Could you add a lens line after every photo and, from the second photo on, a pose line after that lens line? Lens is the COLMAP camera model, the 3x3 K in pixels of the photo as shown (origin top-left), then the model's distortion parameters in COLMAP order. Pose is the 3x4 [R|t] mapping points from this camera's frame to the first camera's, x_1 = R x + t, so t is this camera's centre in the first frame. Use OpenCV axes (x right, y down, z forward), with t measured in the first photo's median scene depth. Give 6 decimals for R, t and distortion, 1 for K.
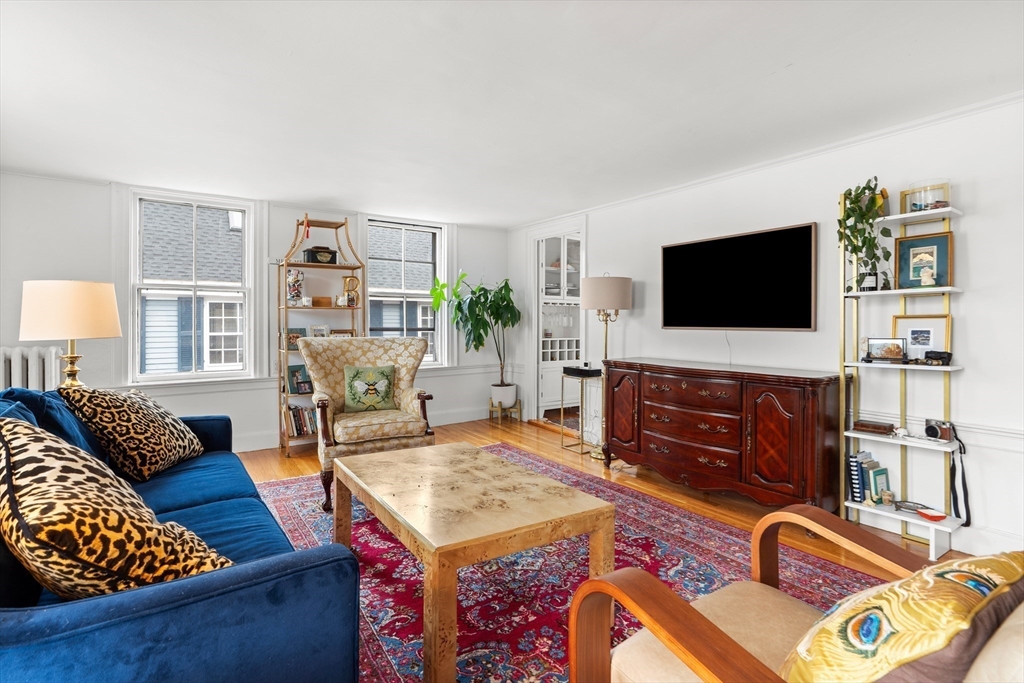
lens RADIAL K [[488.3, 0, 505.9], [0, 488.3, 331.5], [0, 0, 1]] dist [-0.004493, 0.000480]
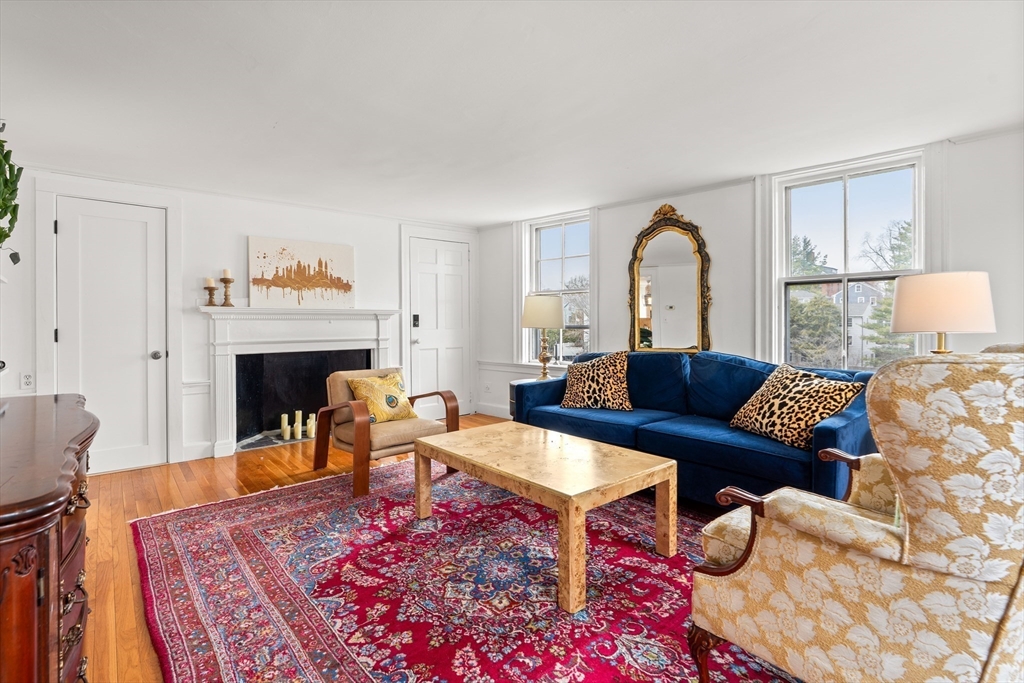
lens RADIAL K [[479.7, 0, 515.1], [0, 479.7, 333.6], [0, 0, 1]] dist [-0.005167, 0.001334]
pose [[-0.990224, 0.006036, -0.139354, 0.090064], [0.003103, 0.999769, 0.021258, -0.007766], [0.139450, 0.020618, -0.990014, 1.937920]]
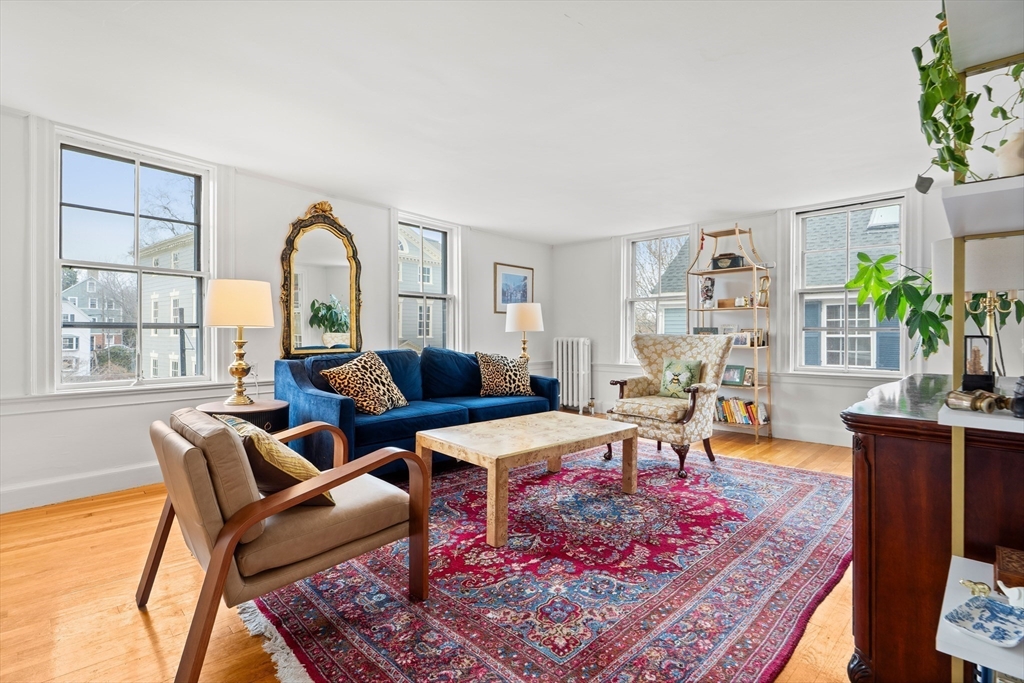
lens RADIAL K [[488.3, 0, 520.2], [0, 488.3, 337.2], [0, 0, 1]] dist [-0.004493, 0.000480]
pose [[0.205884, 0.013192, -0.978488, 1.150278], [-0.010761, 0.999879, 0.011217, 0.015475], [0.978517, 0.008221, 0.206001, 0.598728]]
